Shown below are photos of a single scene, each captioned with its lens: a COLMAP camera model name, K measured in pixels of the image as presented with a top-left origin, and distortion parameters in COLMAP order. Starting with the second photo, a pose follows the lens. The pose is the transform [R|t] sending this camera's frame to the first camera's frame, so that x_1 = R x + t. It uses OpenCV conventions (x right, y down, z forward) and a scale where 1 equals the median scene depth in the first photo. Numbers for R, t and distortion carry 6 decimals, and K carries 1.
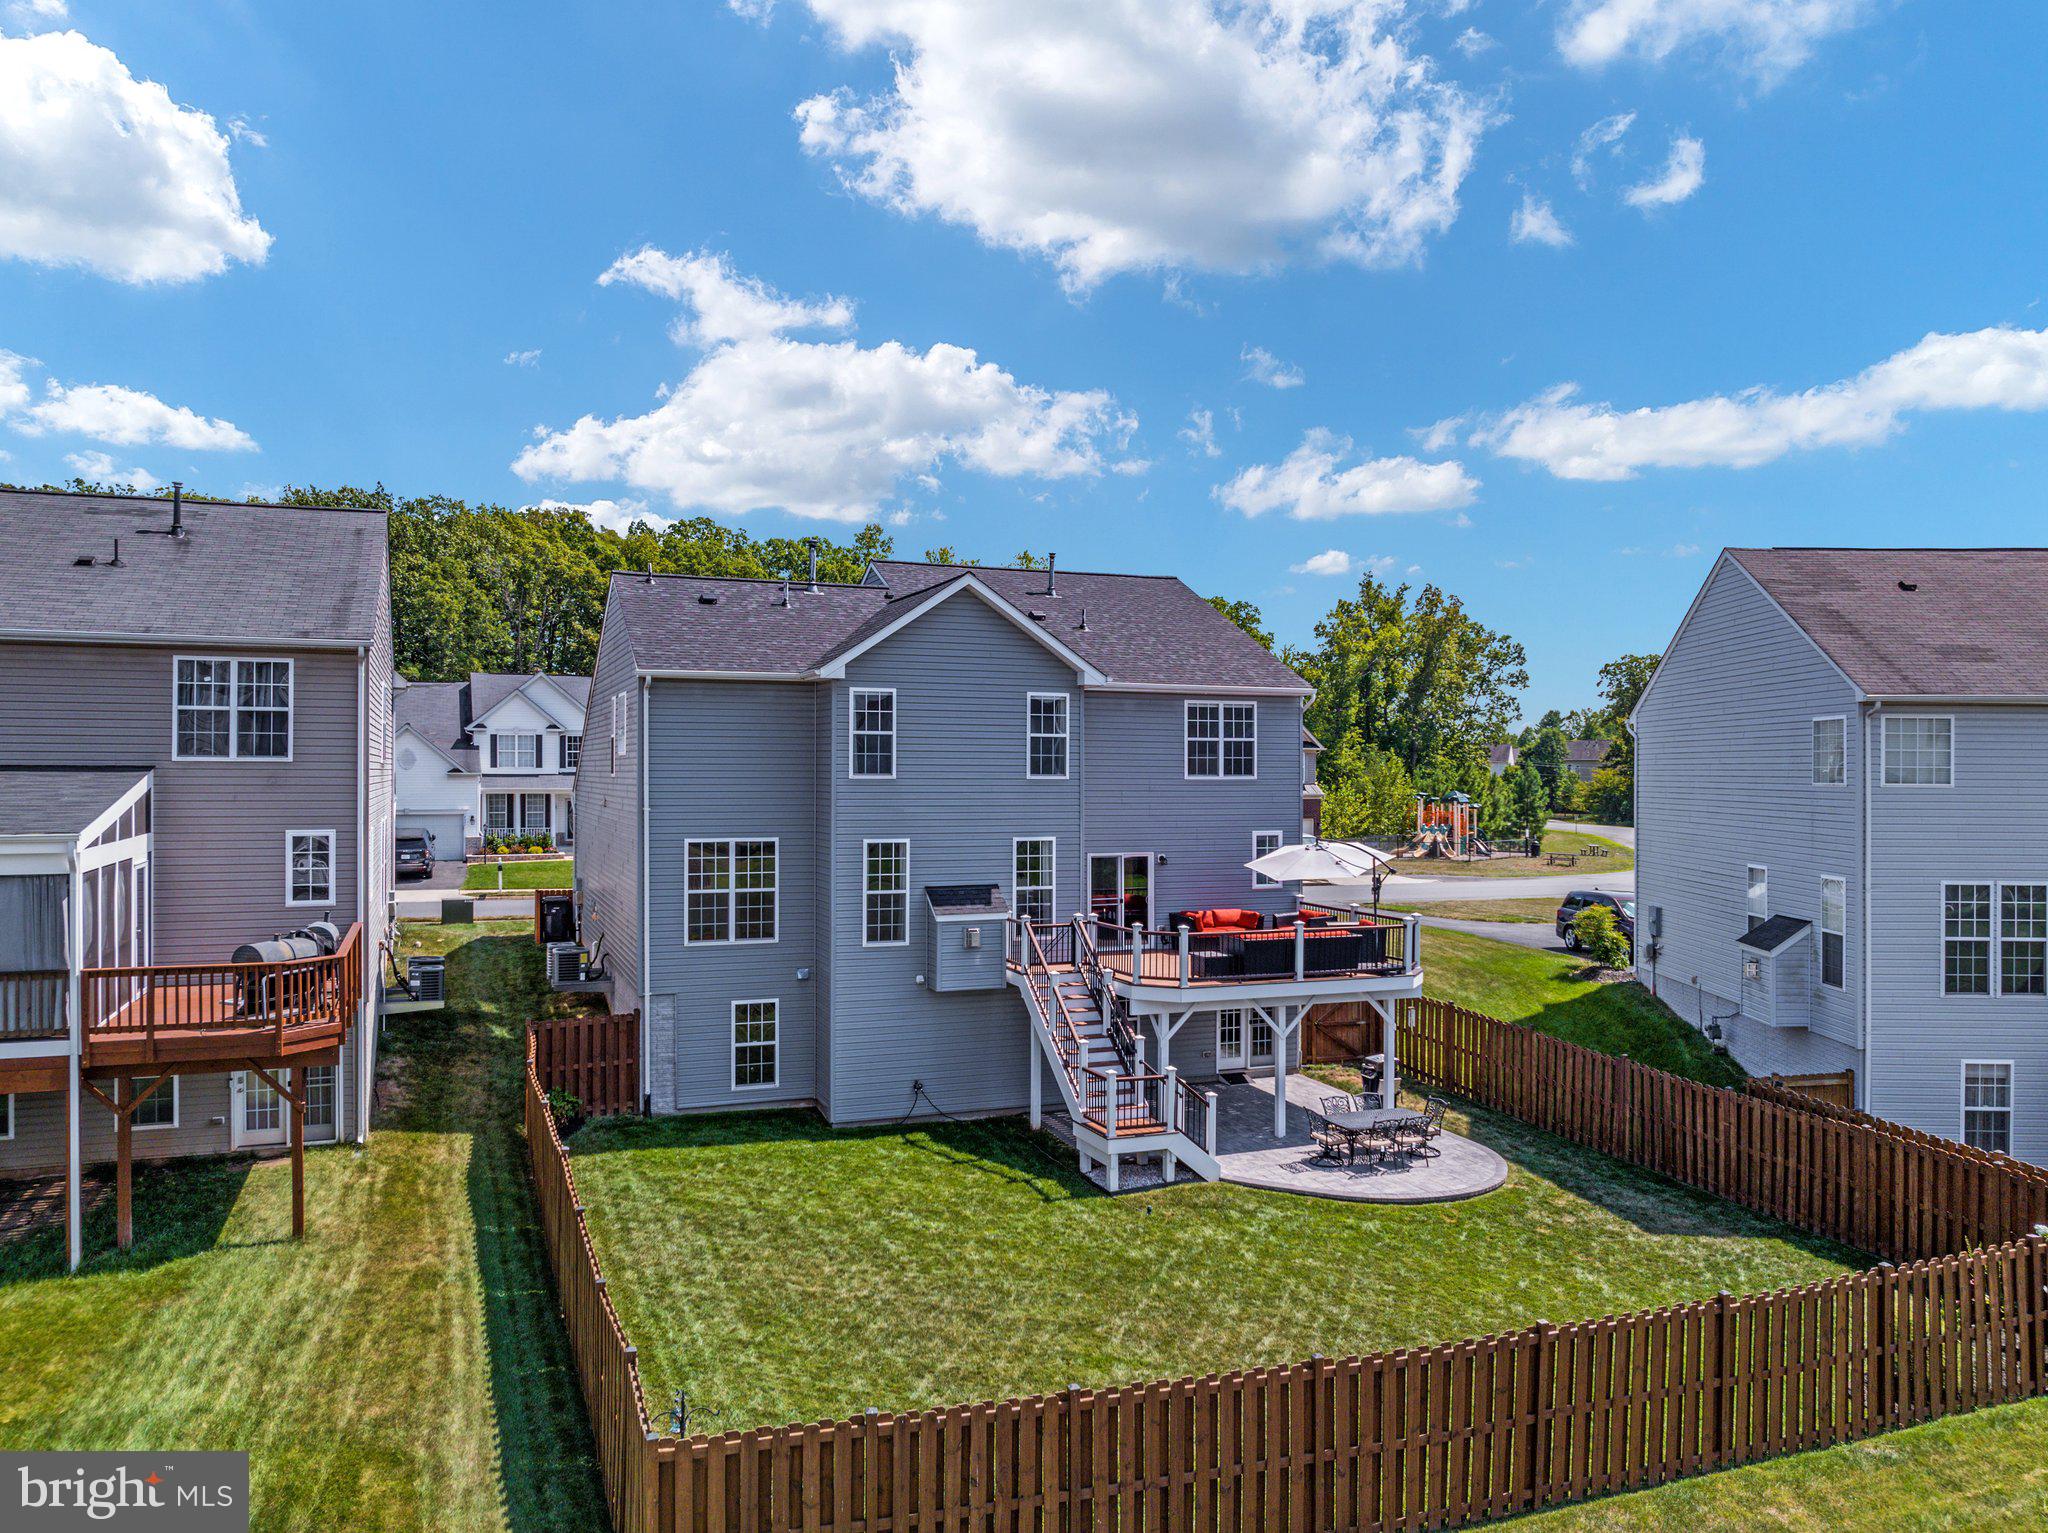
lens RADIAL K [[1458.6, 0, 1003.2], [0, 1458.6, 759.7], [0, 0, 1]] dist [-0.035753, -0.002635]
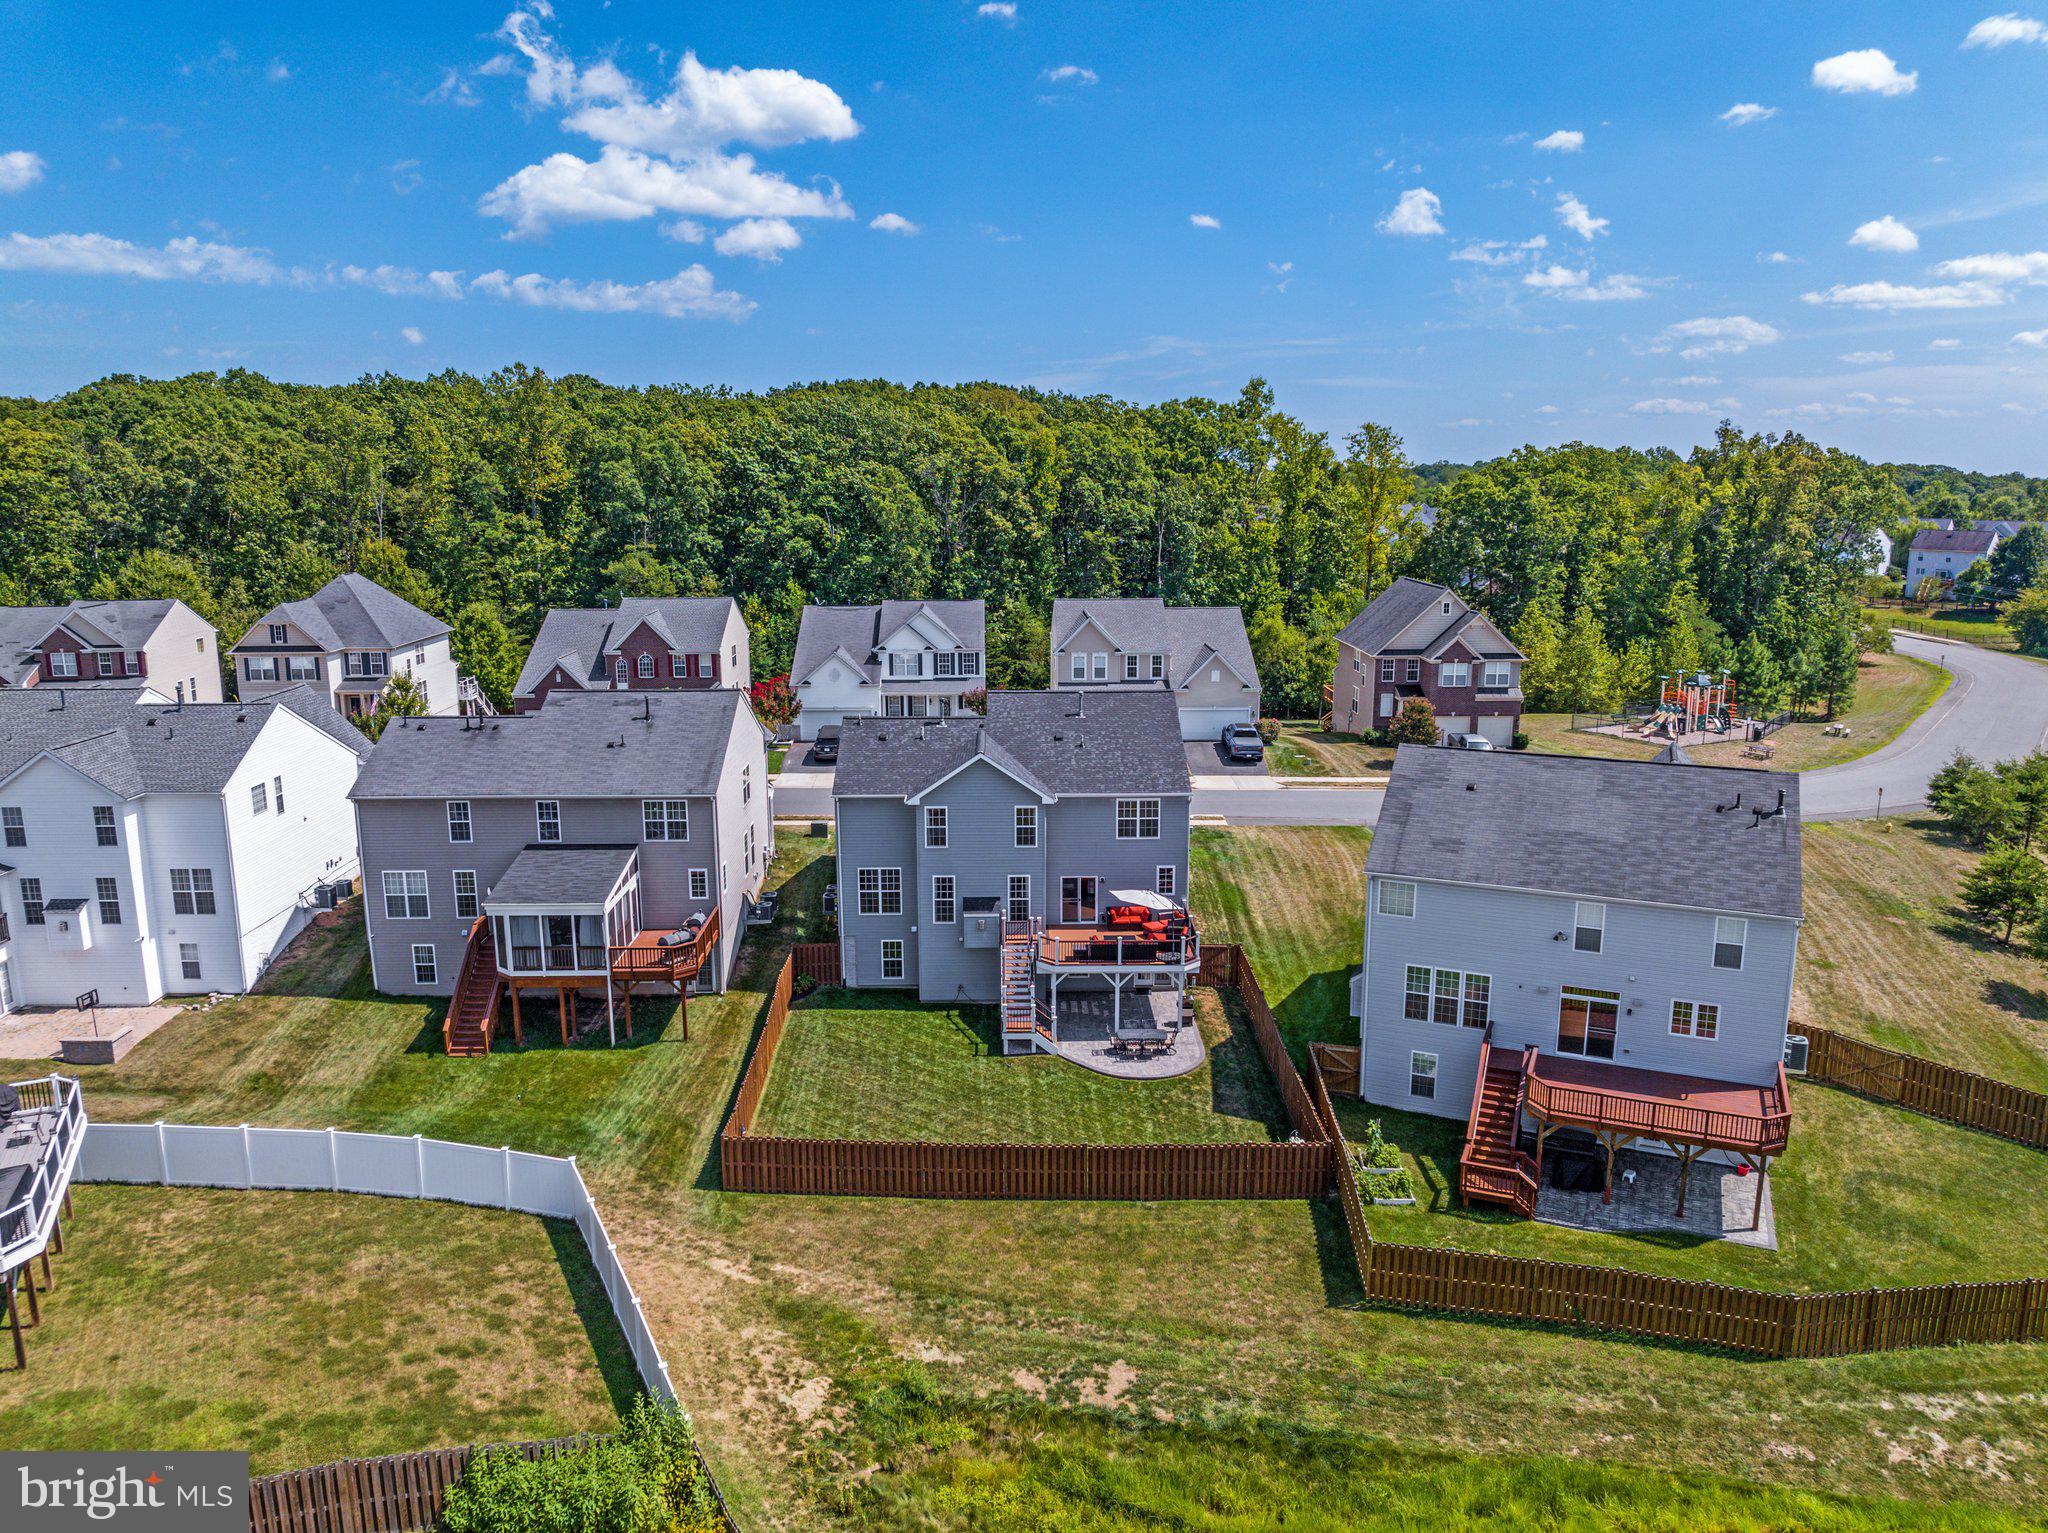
lens RADIAL K [[1440.9, 0, 987.3], [0, 1440.9, 766.6], [0, 0, 1]] dist [-0.037706, -0.001116]
pose [[0.930093, 0.062145, -0.362028, 0.738956], [0.015358, 0.978144, 0.207362, -0.542494], [0.367002, -0.198426, 0.908811, -0.863505]]
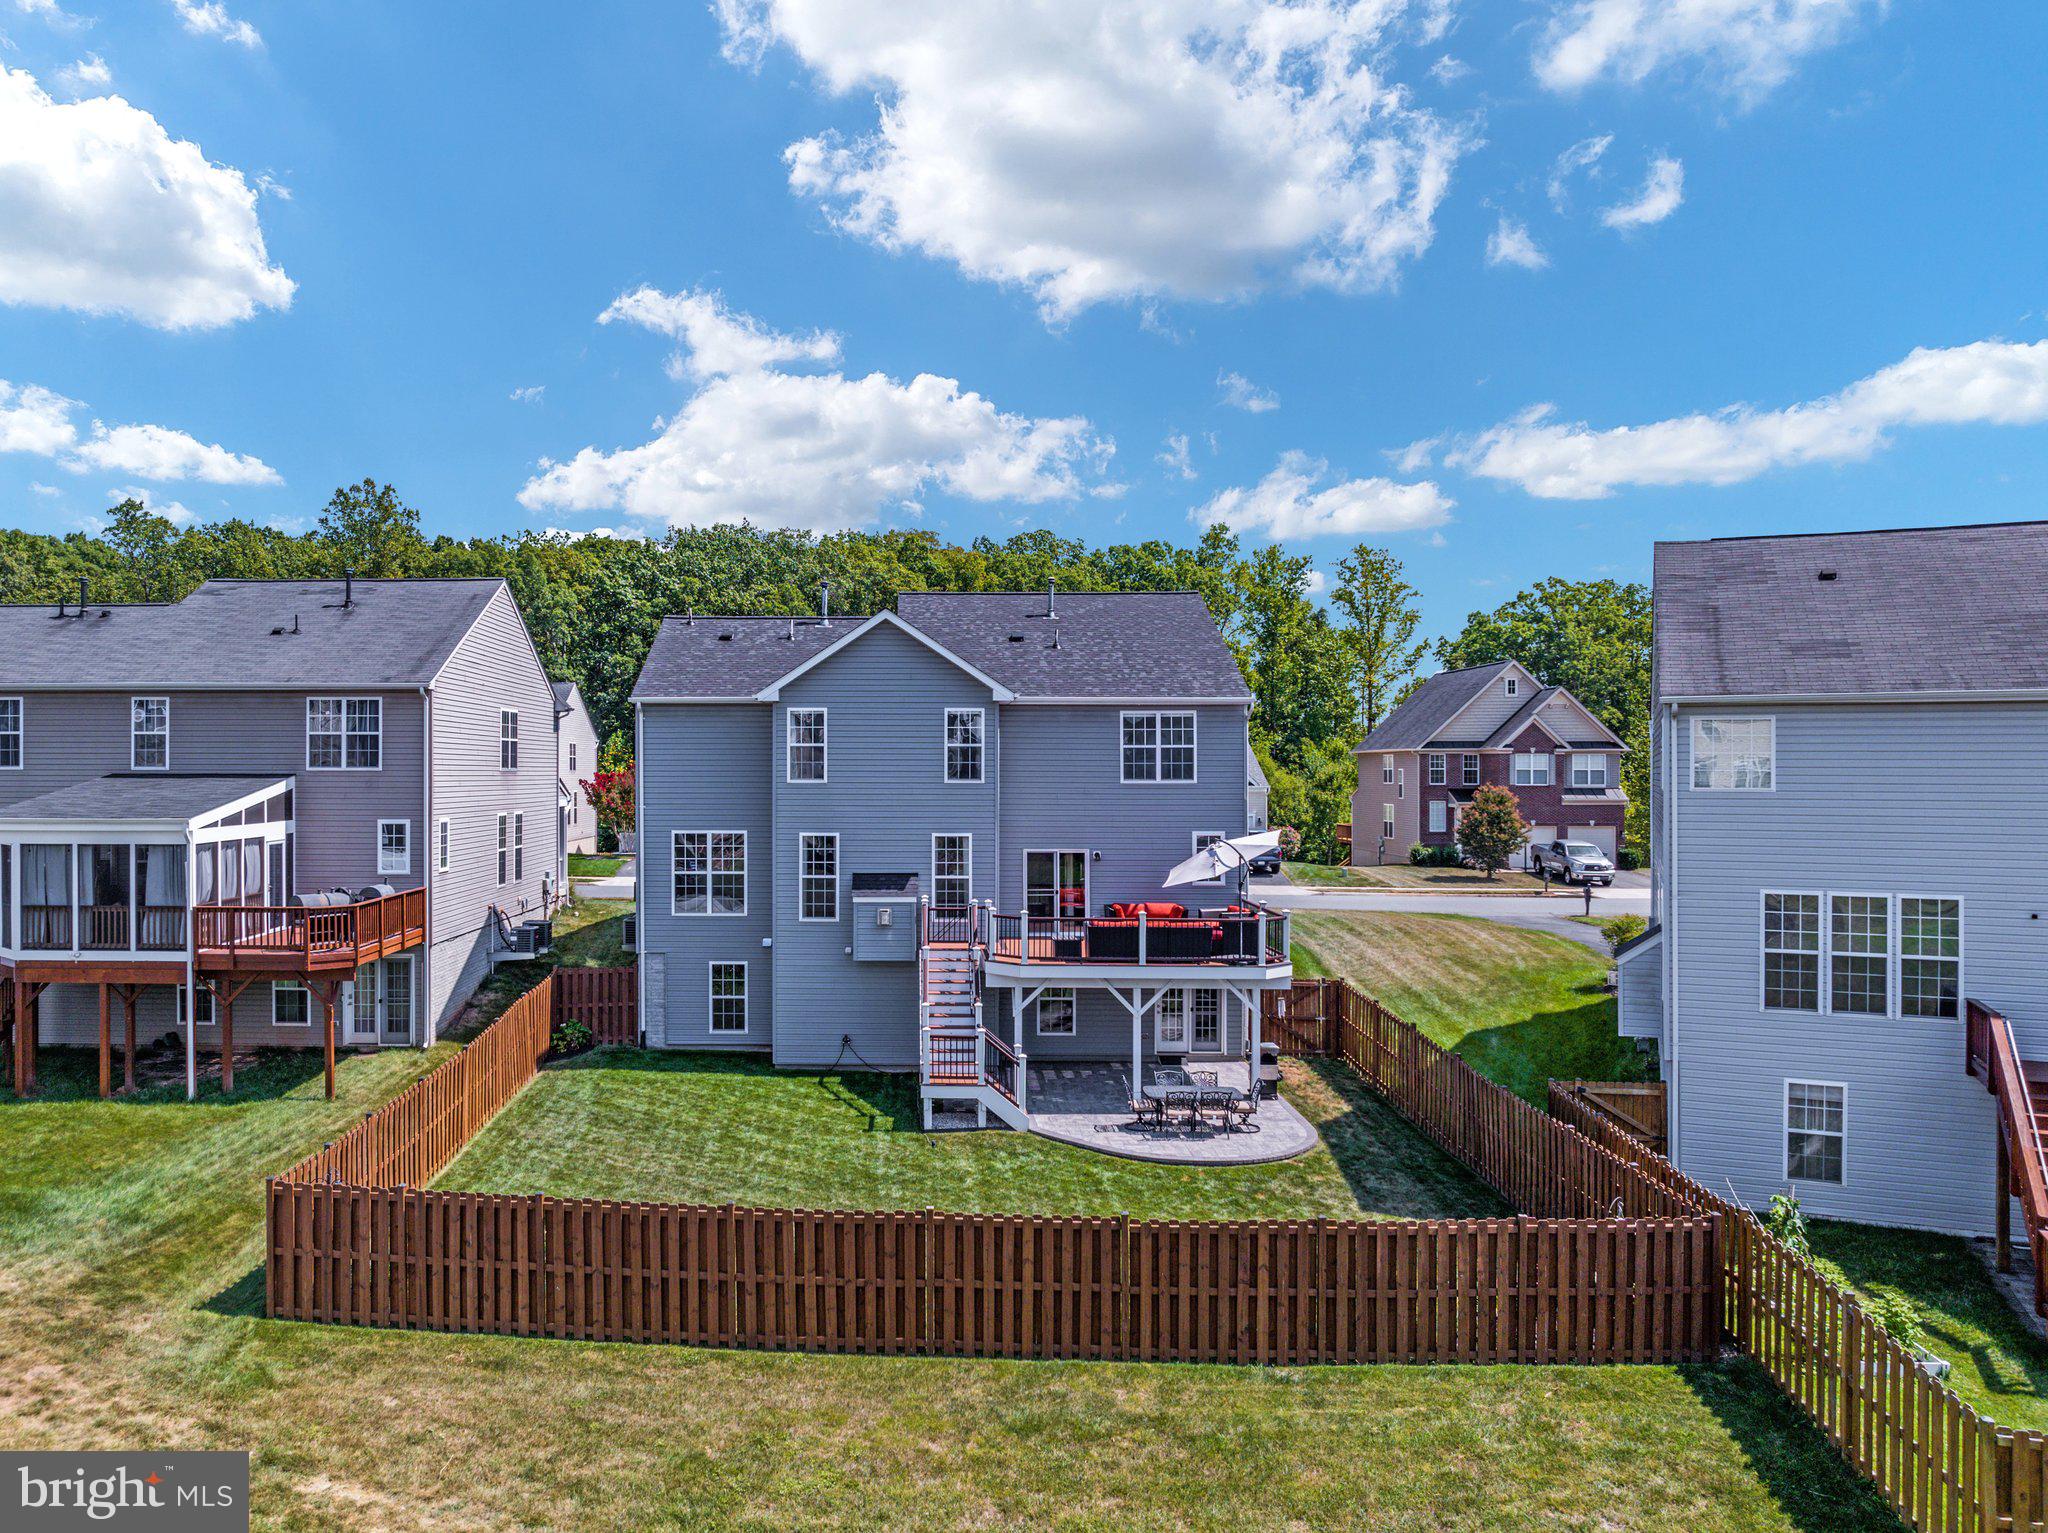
lens RADIAL K [[1497.2, 0, 852.3], [0, 1497.2, 770.1], [0, 0, 1]] dist [-0.037371, -0.002740]
pose [[0.917155, -0.003645, -0.398514, 0.444603], [0.005498, 0.999979, 0.003507, -0.001538], [0.398493, -0.005407, 0.917155, -0.125874]]
